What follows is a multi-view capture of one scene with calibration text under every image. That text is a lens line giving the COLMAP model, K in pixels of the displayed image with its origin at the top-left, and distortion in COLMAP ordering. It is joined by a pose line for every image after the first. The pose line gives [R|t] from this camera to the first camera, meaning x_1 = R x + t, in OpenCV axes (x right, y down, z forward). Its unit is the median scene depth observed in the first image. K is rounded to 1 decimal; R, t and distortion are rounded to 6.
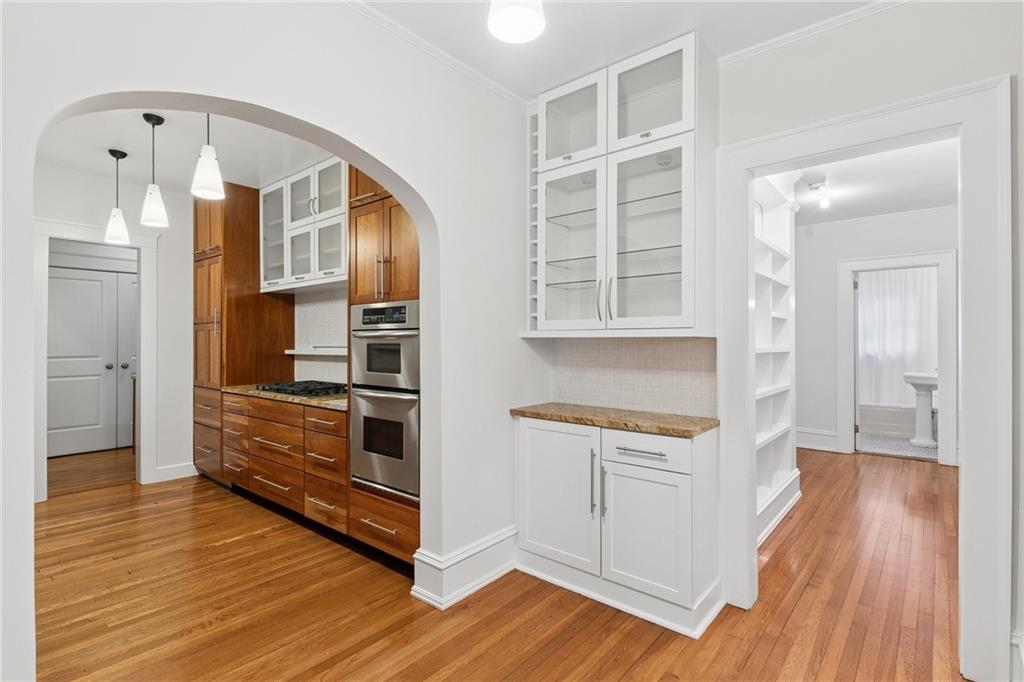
lens RADIAL K [[488.3, 0, 526.2], [0, 488.3, 336.9], [0, 0, 1]] dist [0.002843, -0.001119]
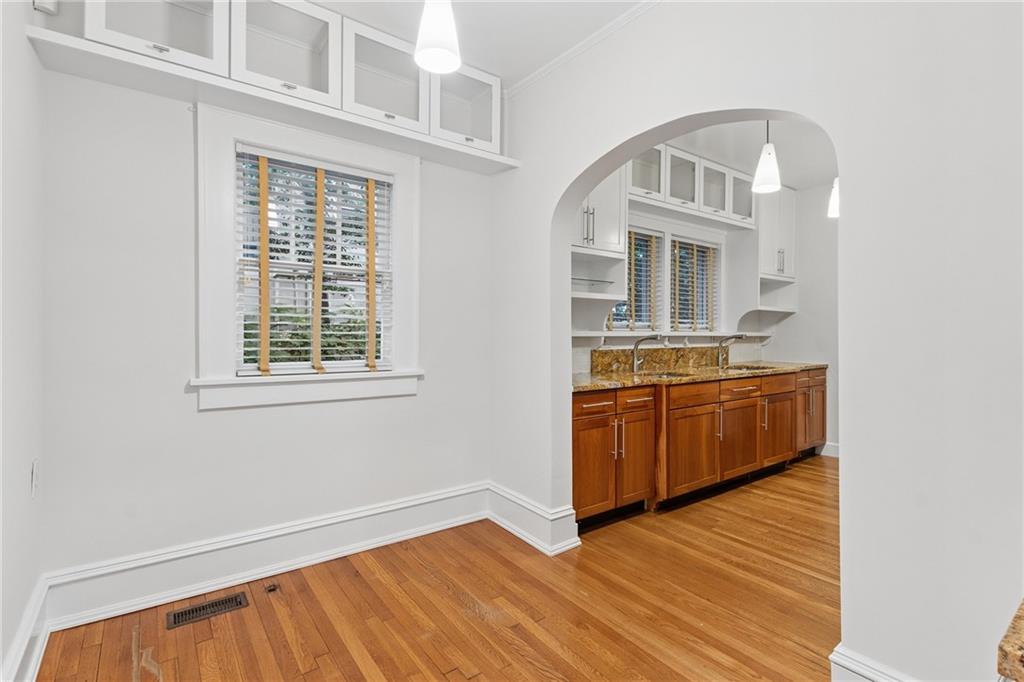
lens RADIAL K [[488.3, 0, 526.2], [0, 488.3, 336.9], [0, 0, 1]] dist [0.002843, -0.001119]
pose [[-0.228017, 0.008914, -0.973616, 0.314695], [0.004624, 0.999957, 0.008072, 0.018047], [0.973646, -0.002661, -0.228049, 0.415898]]
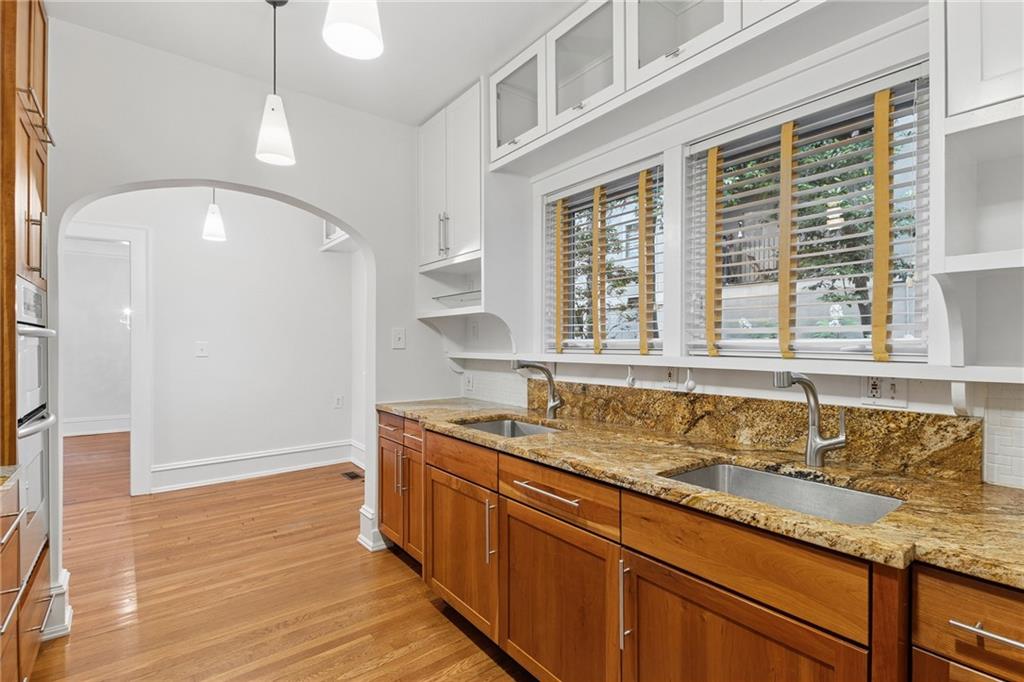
lens RADIAL K [[483.1, 0, 521.7], [0, 483.1, 344.3], [0, 0, 1]] dist [0.010075, -0.000237]
pose [[-0.976037, -0.002890, 0.217584, -0.706400], [-0.005376, 0.999927, -0.010836, 0.010256], [-0.217537, -0.011746, -0.975981, 0.973456]]
